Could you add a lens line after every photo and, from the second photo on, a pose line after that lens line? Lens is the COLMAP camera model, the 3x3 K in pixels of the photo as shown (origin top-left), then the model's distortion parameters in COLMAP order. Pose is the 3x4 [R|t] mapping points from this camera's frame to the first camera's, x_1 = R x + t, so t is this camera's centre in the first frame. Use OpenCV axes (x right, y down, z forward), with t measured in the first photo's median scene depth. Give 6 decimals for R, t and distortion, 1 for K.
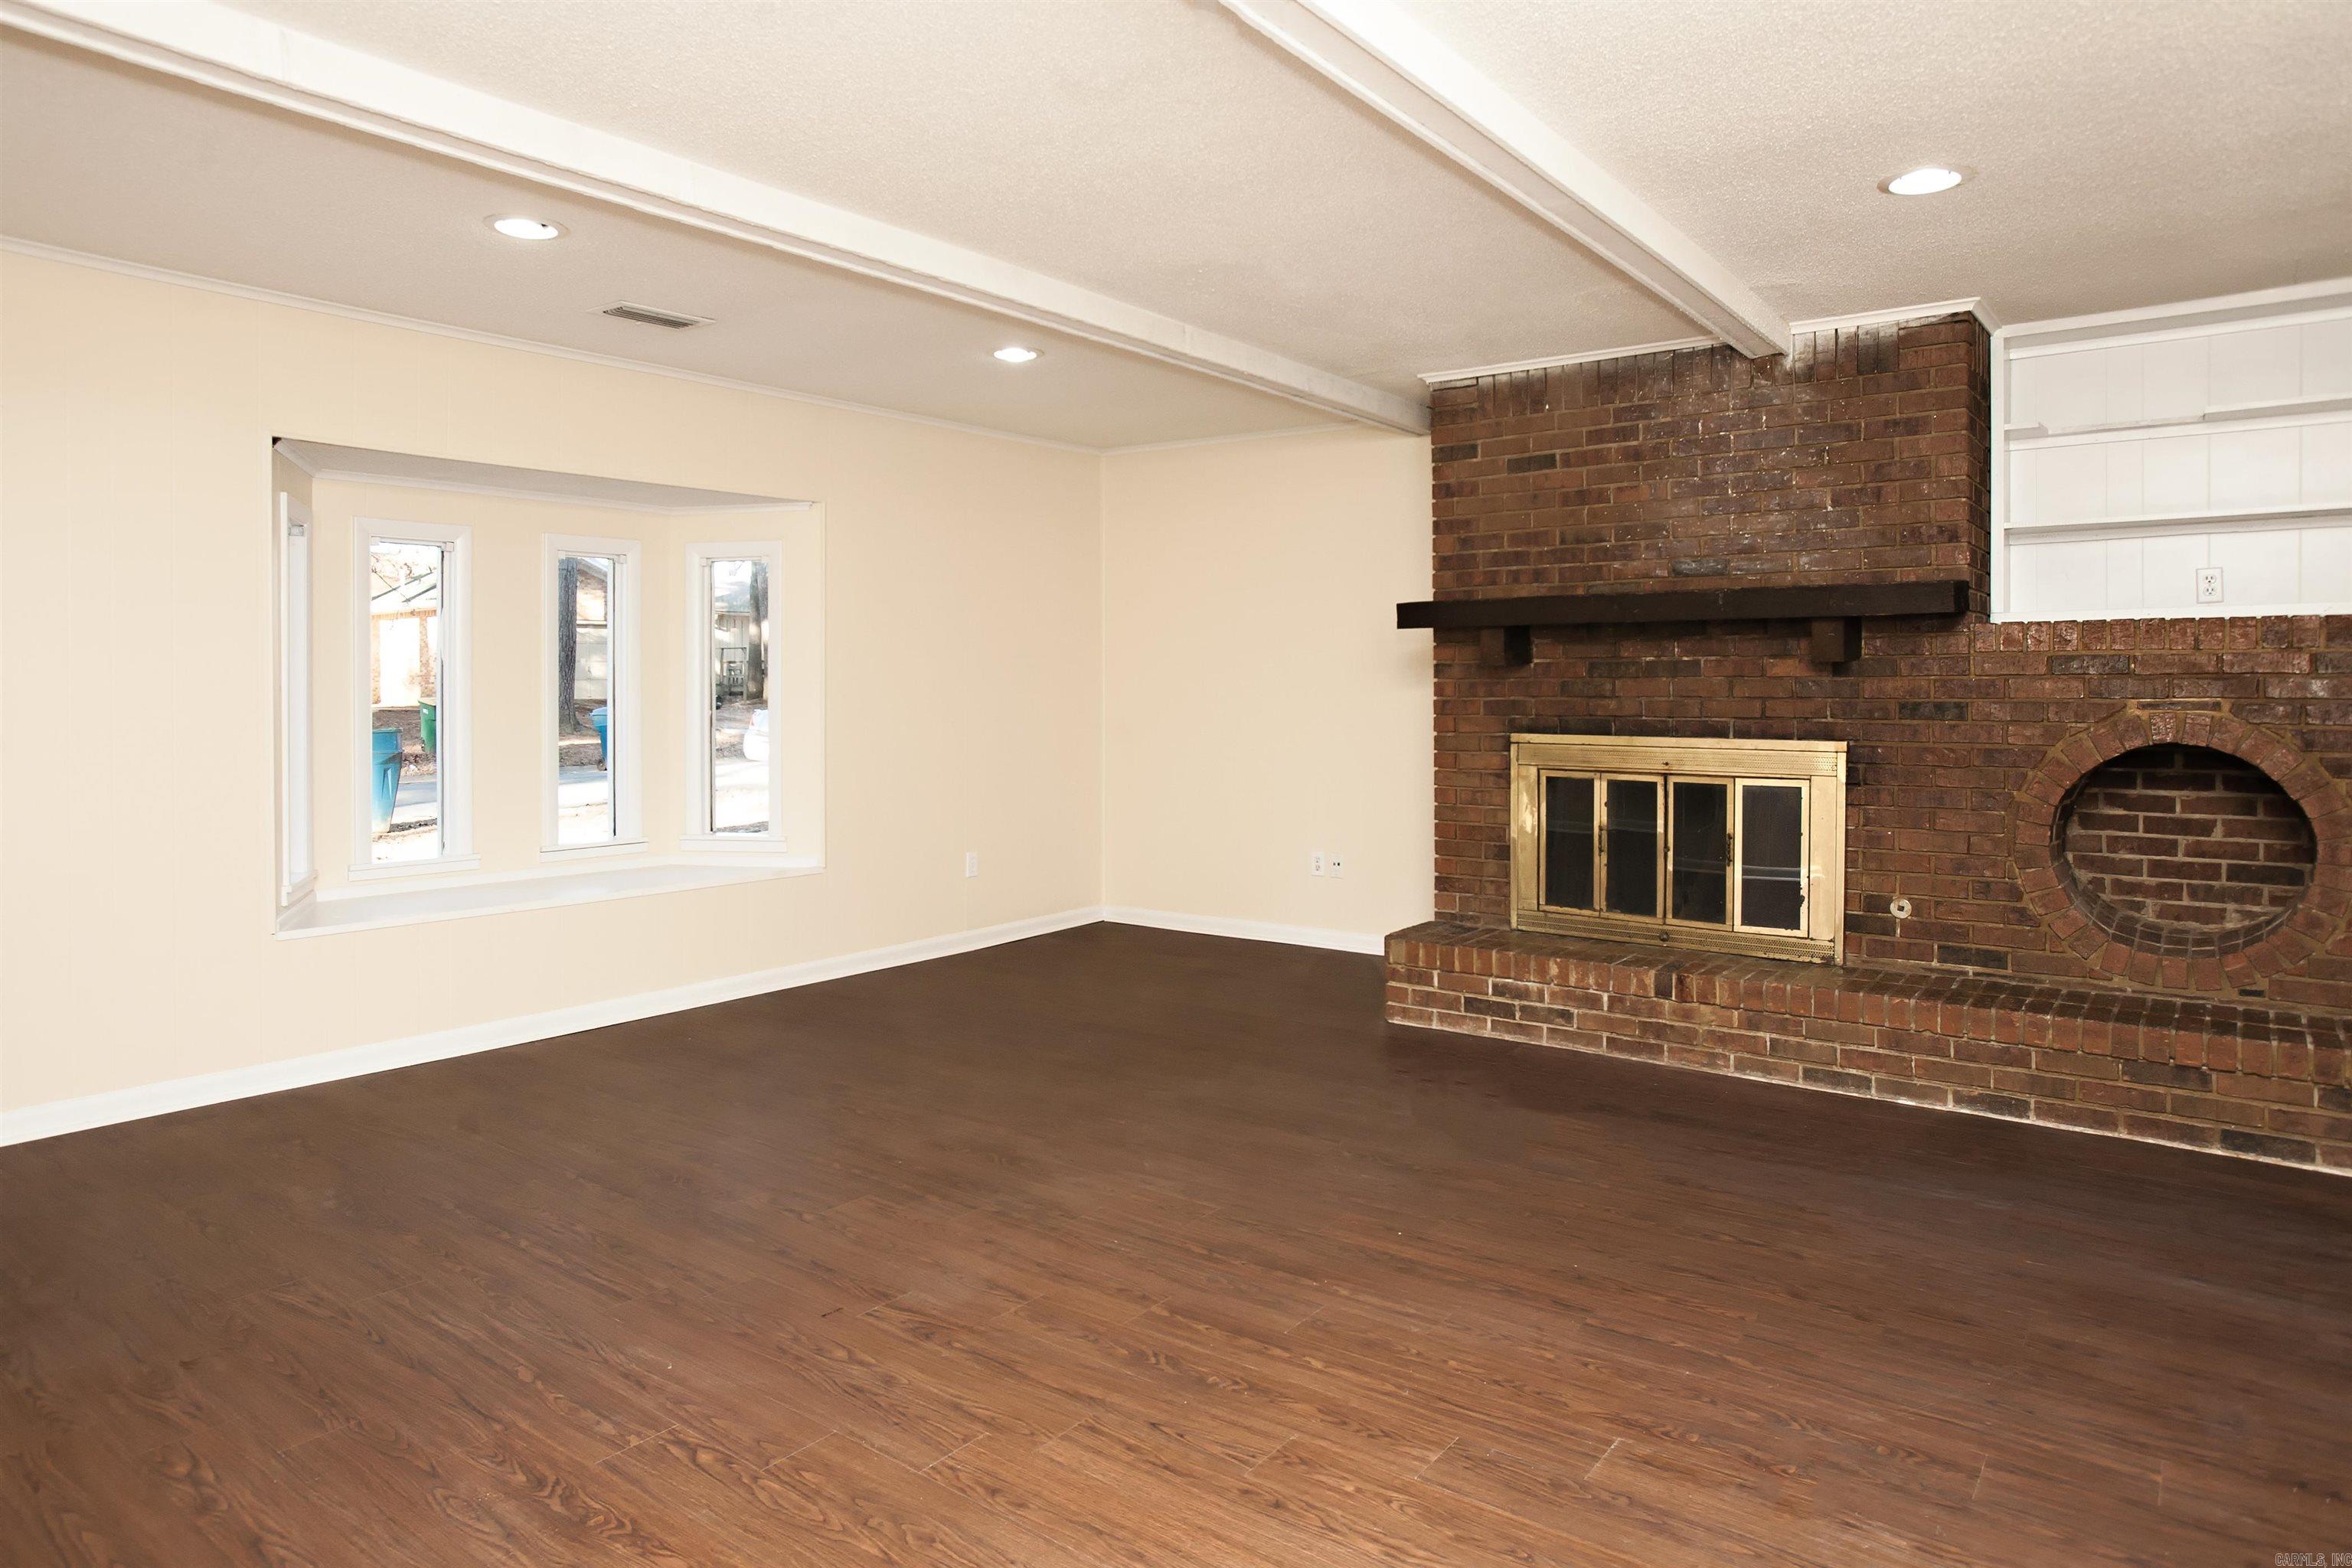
lens RADIAL K [[1570.1, 0, 1016.3], [0, 1570.1, 722.0], [0, 0, 1]] dist [-0.054826, 0.034227]
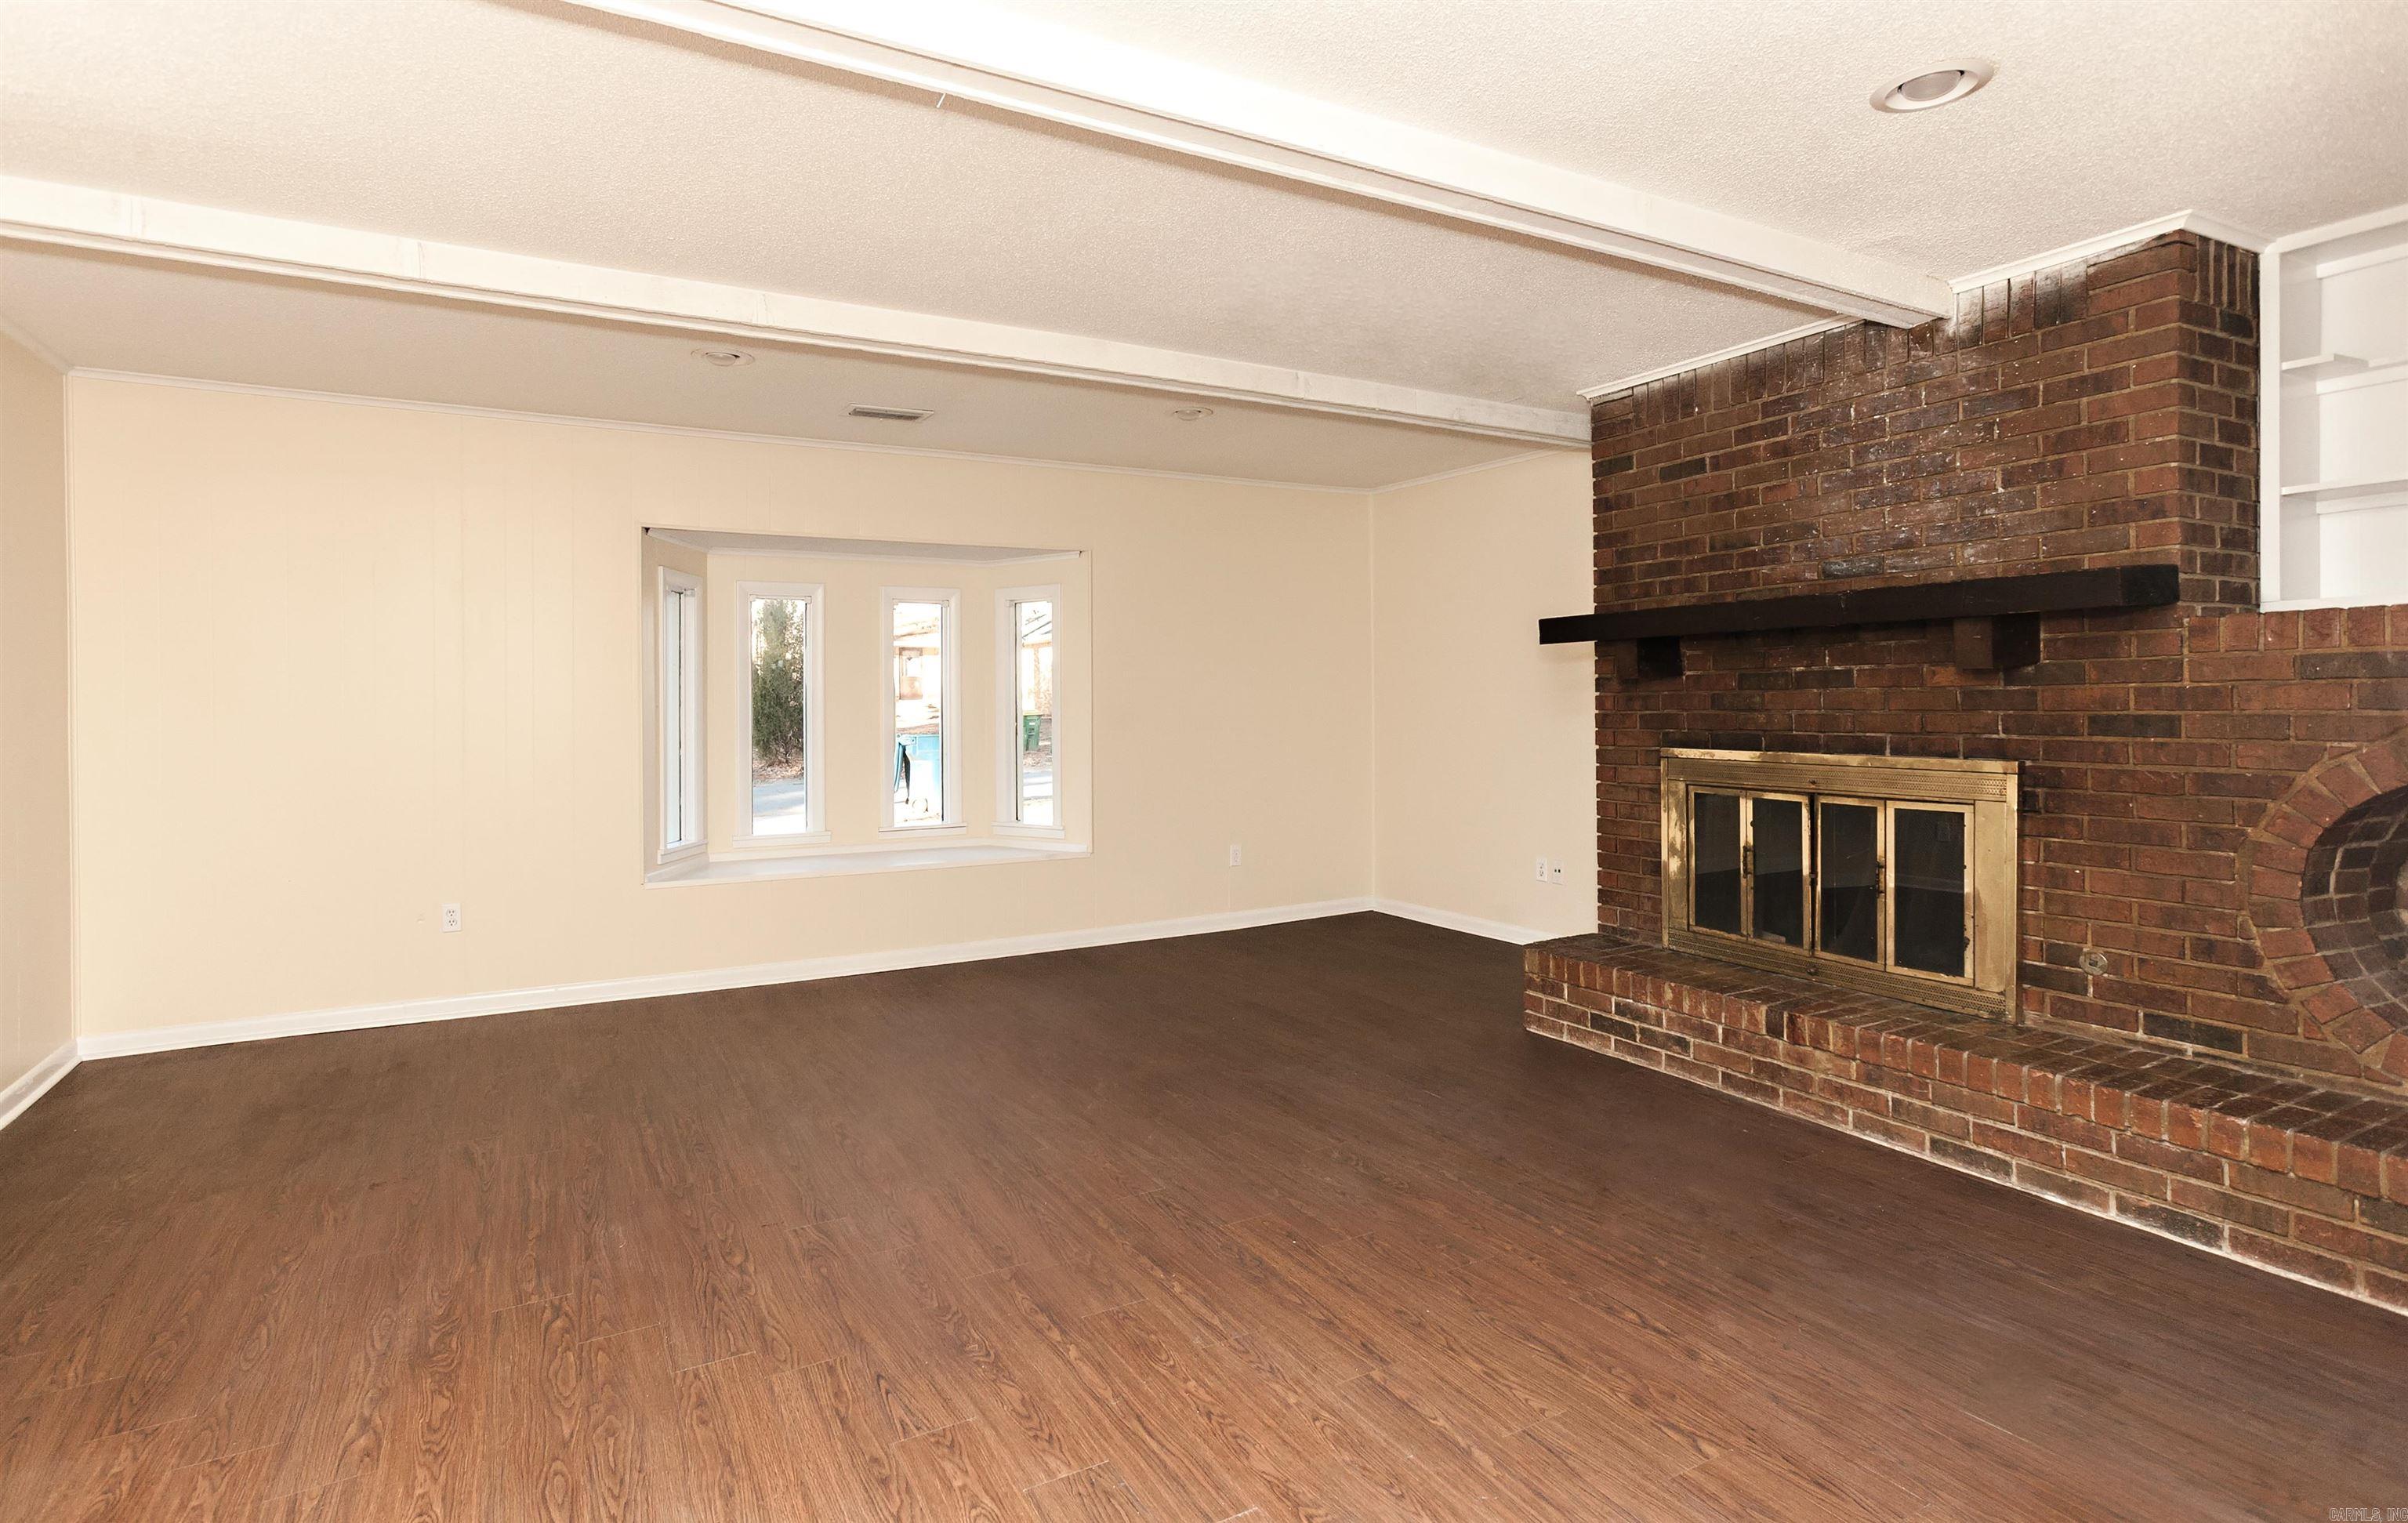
lens RADIAL K [[1238.7, 0, 1029.8], [0, 1238.7, 722.3], [0, 0, 1]] dist [0.000594, 0.005784]
pose [[0.905637, 0.000377, -0.424053, 0.327317], [-0.002930, 0.999981, -0.005370, -0.003686], [0.424043, 0.006105, 0.905621, 0.146732]]
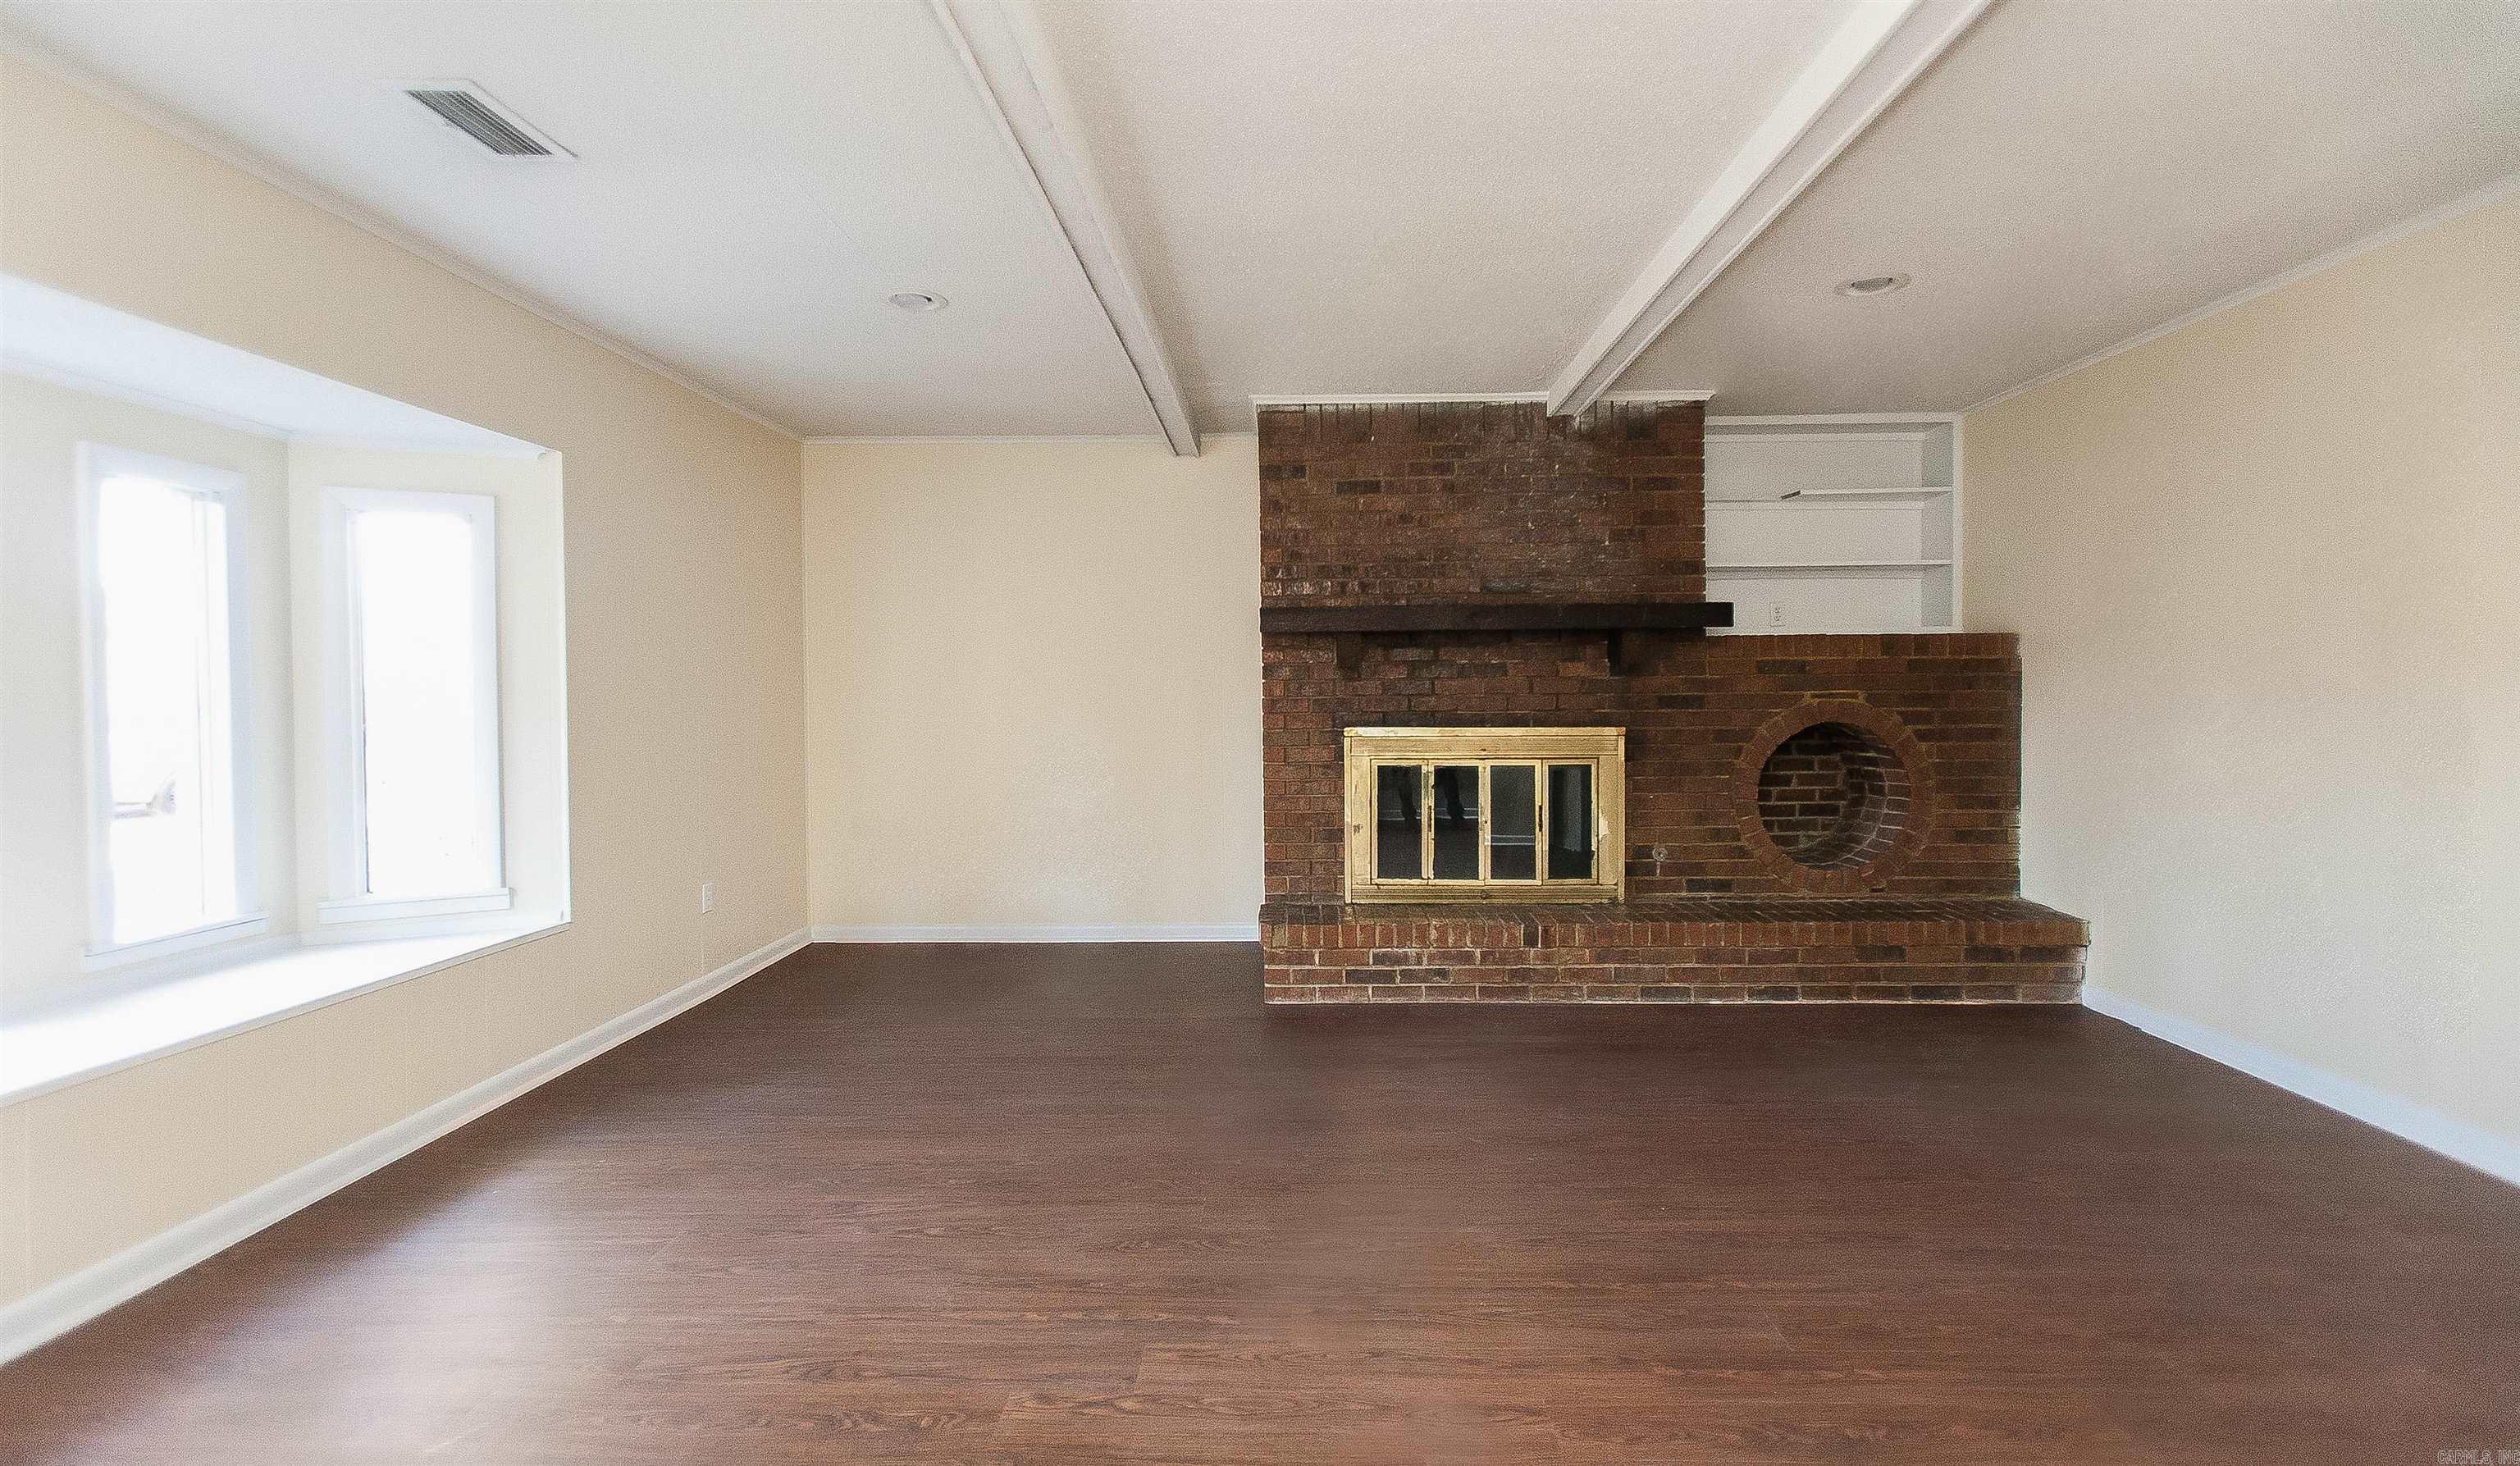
lens RADIAL K [[1266.3, 0, 1239.6], [0, 1266.3, 733.4], [0, 0, 1]] dist [-0.007904, 0.001785]
pose [[0.751462, -0.023761, 0.659348, -0.382691], [0.021409, 0.999703, 0.011626, -0.001142], [-0.659428, 0.005380, 0.751748, 0.419005]]
